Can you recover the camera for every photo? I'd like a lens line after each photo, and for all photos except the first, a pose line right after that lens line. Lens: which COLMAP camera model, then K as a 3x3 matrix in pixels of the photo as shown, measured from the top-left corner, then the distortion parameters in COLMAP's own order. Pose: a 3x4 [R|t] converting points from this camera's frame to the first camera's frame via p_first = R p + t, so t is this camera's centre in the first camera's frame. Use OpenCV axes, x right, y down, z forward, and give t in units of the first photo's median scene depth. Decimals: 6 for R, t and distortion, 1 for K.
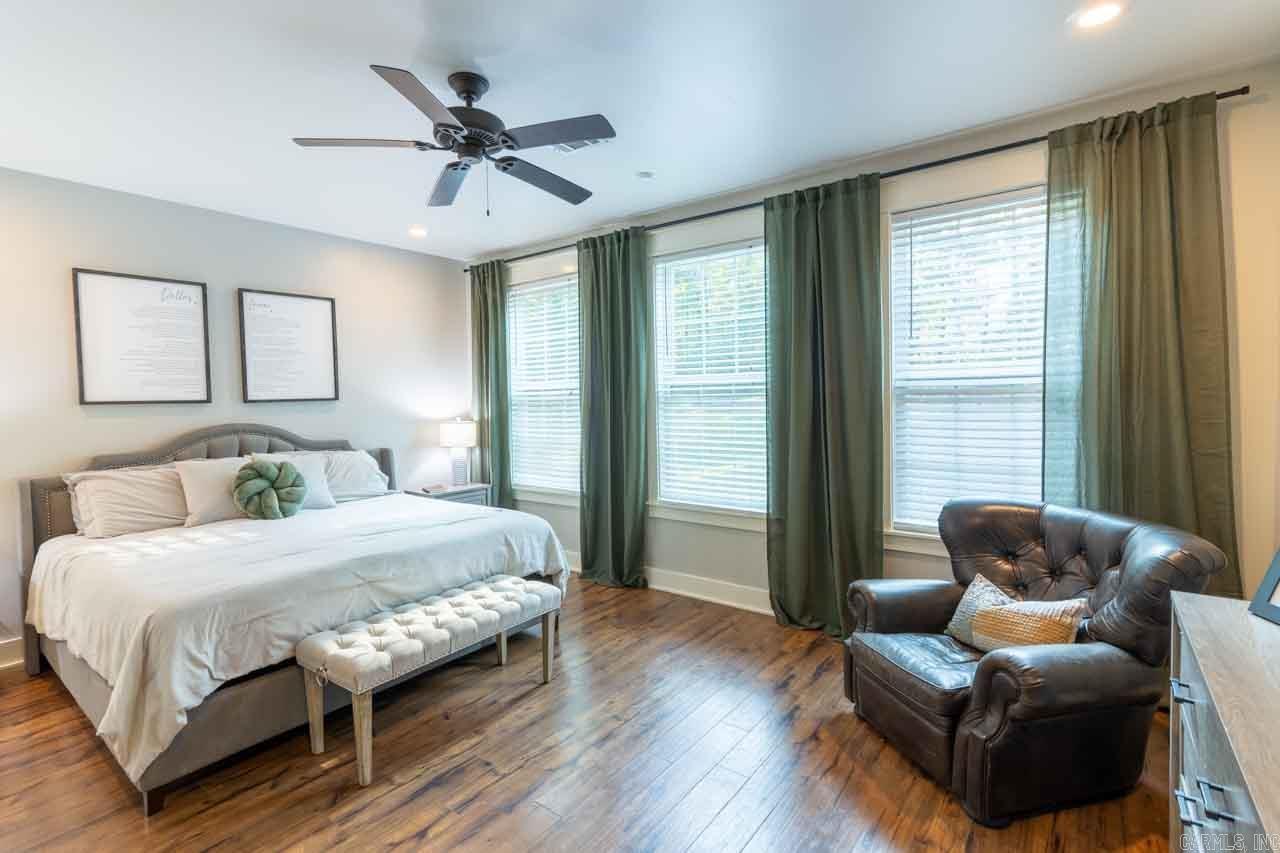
lens RADIAL K [[587.9, 0, 637.9], [0, 587.9, 419.5], [0, 0, 1]] dist [-0.001157, 0.002466]
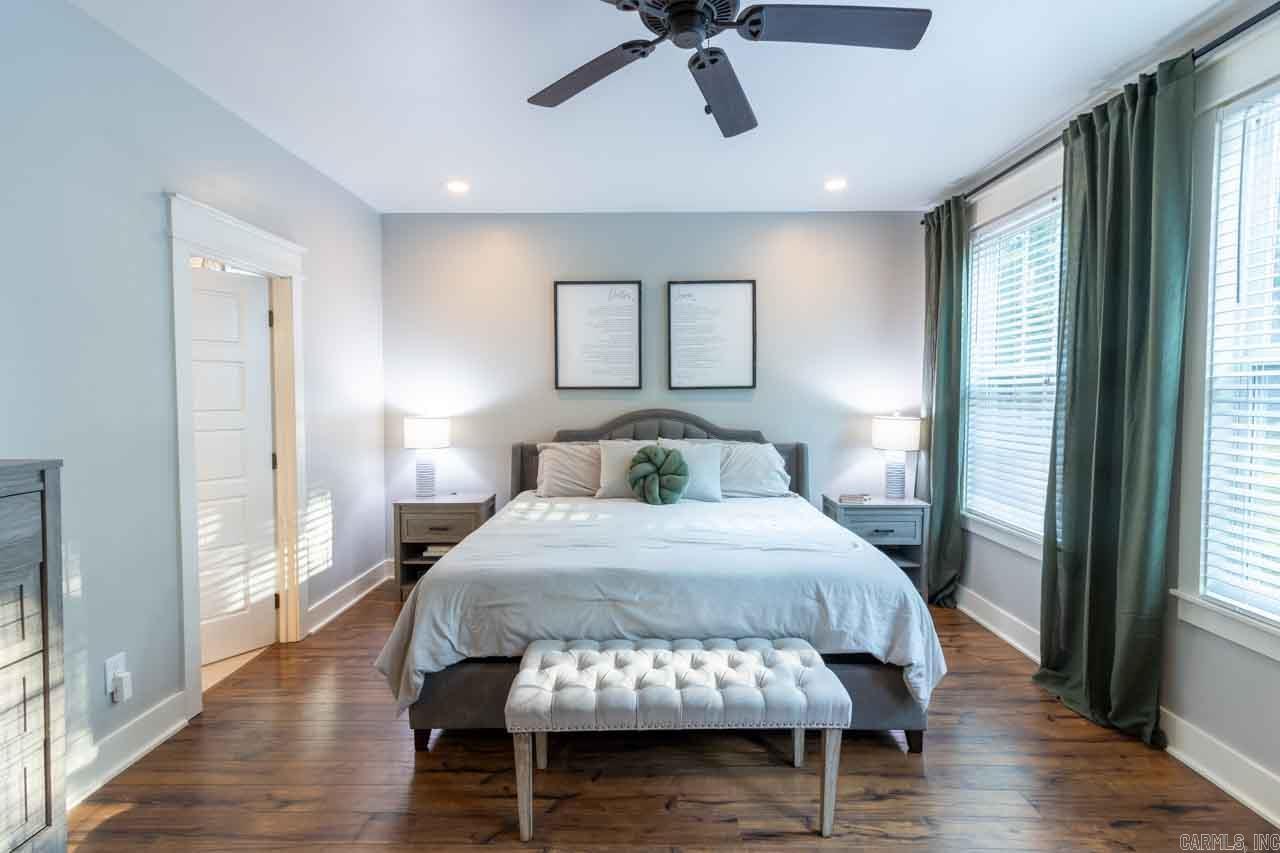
lens RADIAL K [[587.9, 0, 638.7], [0, 587.9, 417.9], [0, 0, 1]] dist [-0.001157, 0.002466]
pose [[0.599598, 0.052035, -0.798608, 0.166684], [-0.039643, 0.998590, 0.035301, -0.014314], [0.799319, 0.010493, 0.600816, 0.359601]]
